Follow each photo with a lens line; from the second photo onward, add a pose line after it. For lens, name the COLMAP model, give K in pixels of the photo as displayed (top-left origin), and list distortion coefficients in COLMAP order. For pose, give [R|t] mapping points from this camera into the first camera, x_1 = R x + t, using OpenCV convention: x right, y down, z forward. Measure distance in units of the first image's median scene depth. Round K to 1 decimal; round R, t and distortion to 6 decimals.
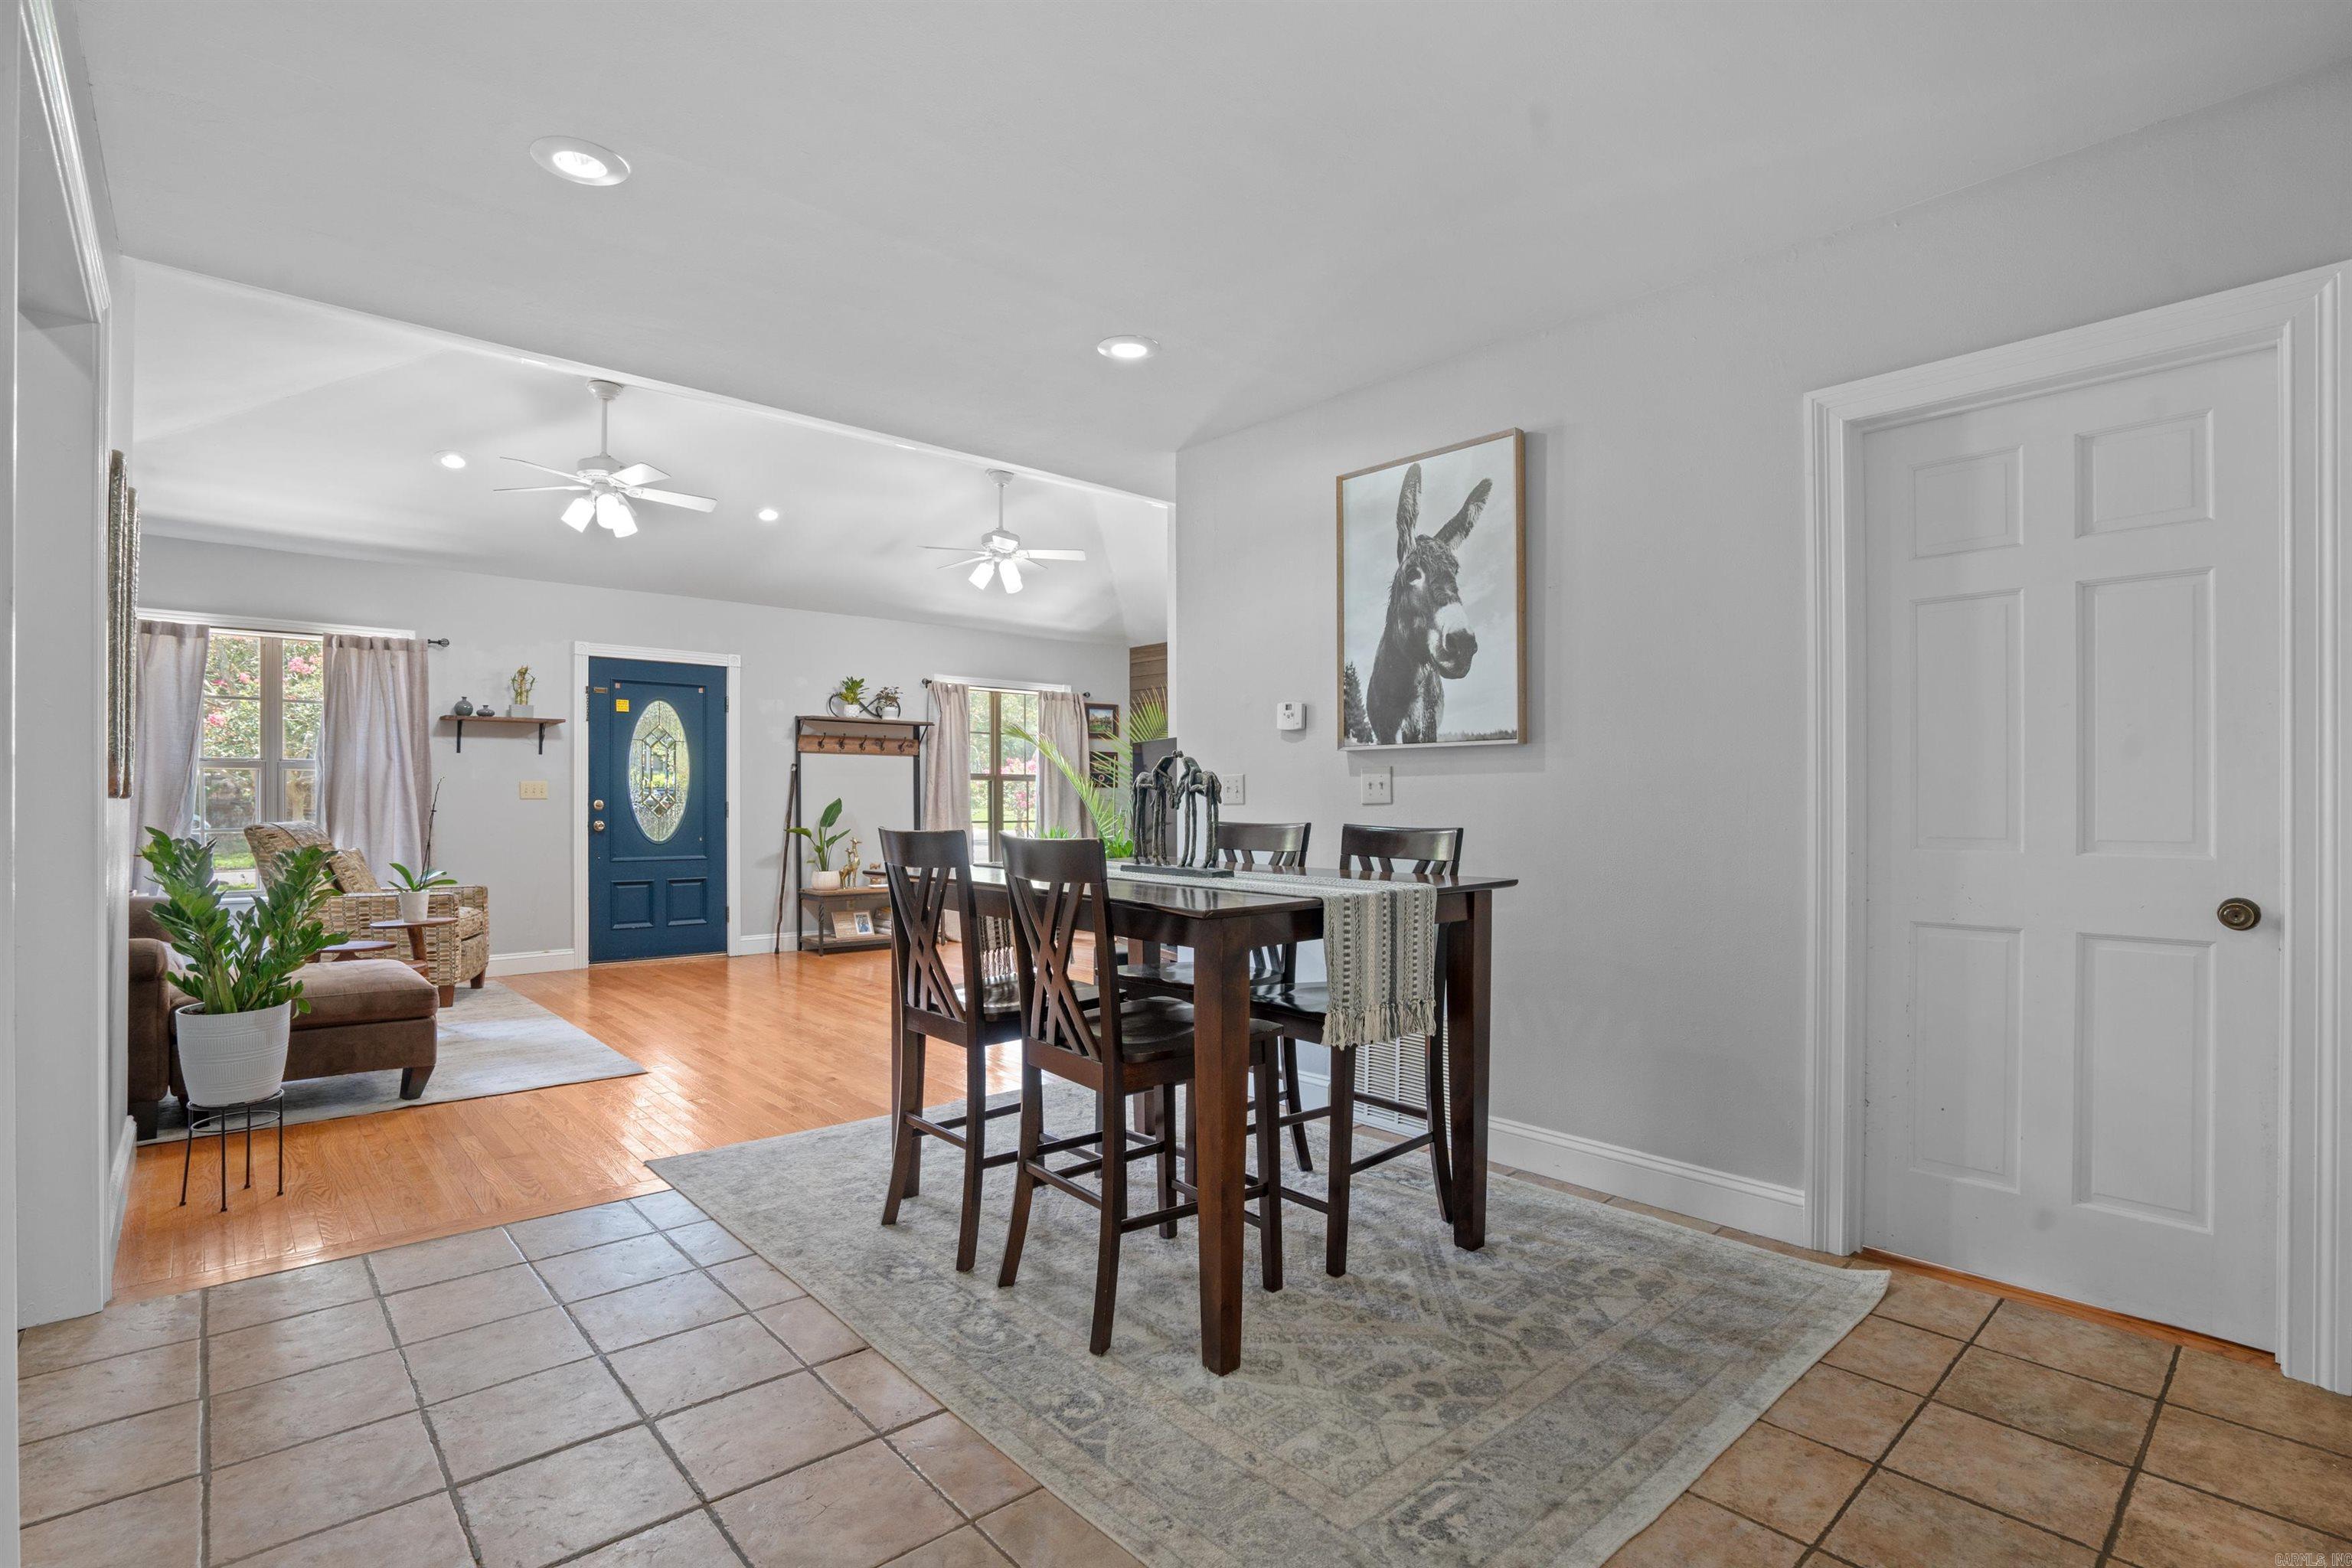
lens RADIAL K [[1120.7, 0, 1131.7], [0, 1120.7, 806.3], [0, 0, 1]] dist [-0.004175, -0.001138]
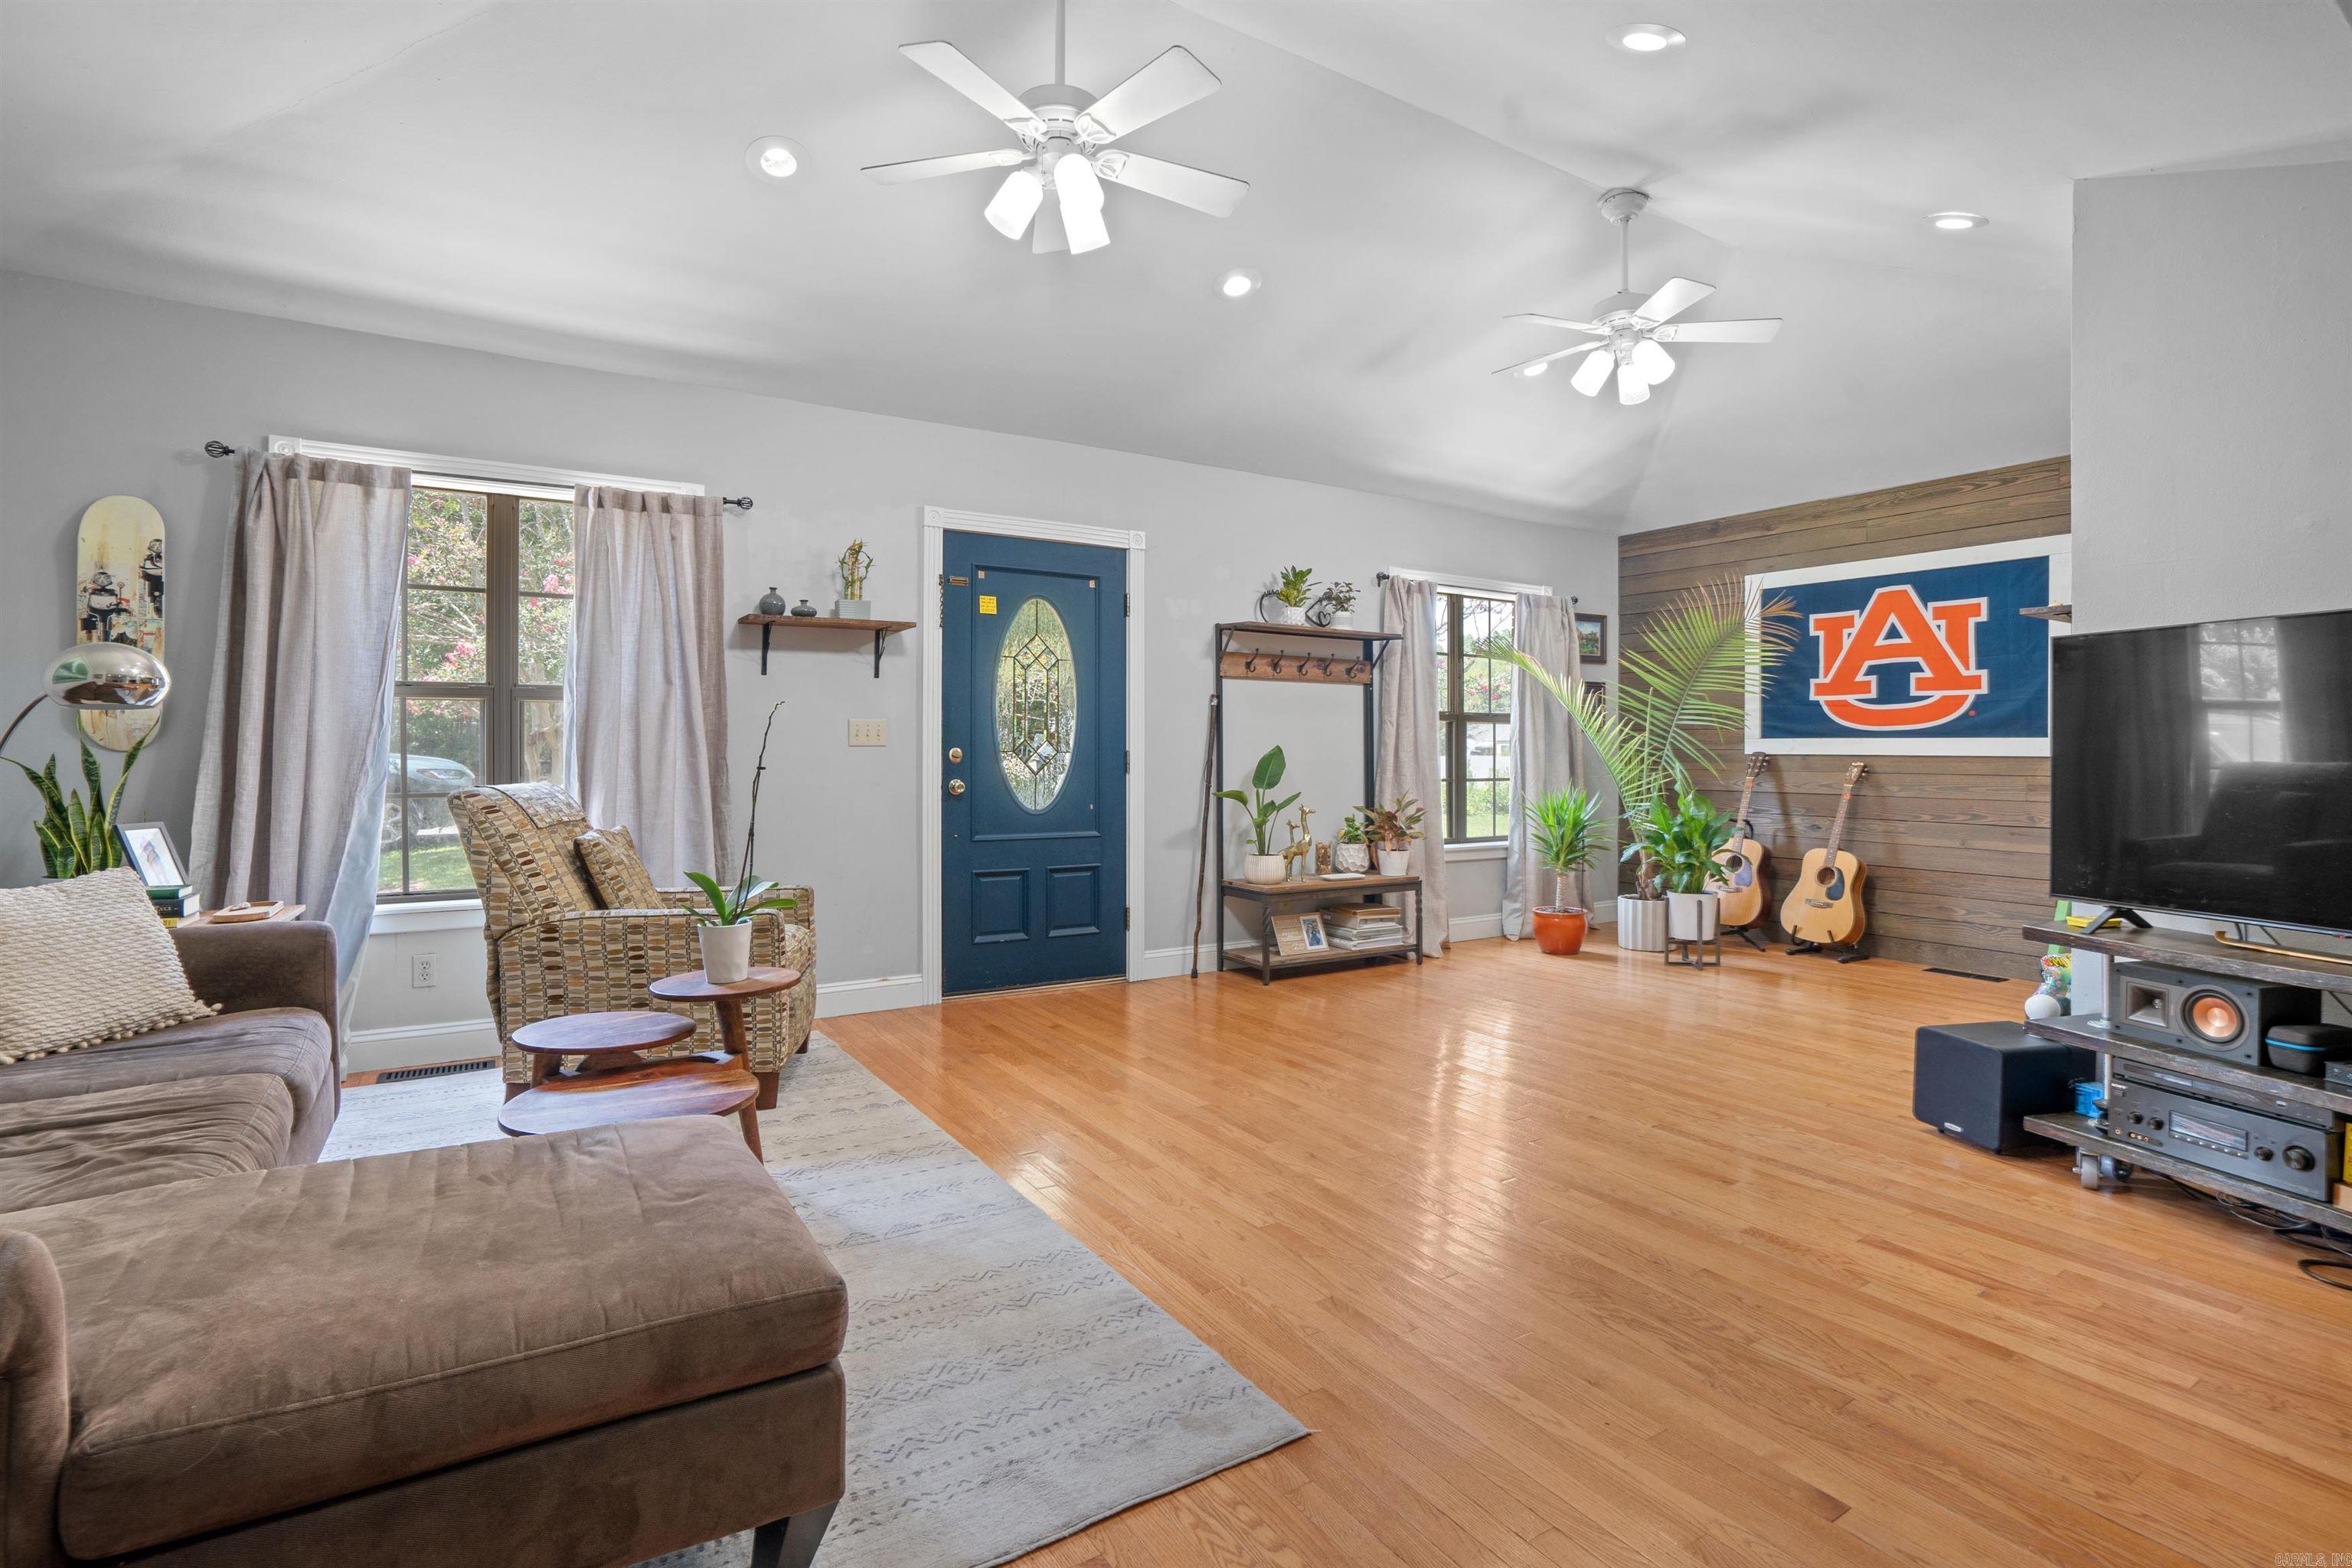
lens RADIAL K [[1115.4, 0, 1176.6], [0, 1115.4, 763.9], [0, 0, 1]] dist [-0.055050, 0.018000]
pose [[0.990644, 0.003190, -0.136433, -0.259915], [-0.002205, 0.999970, 0.007364, -0.001391], [0.136452, -0.006994, 0.990622, 0.372379]]
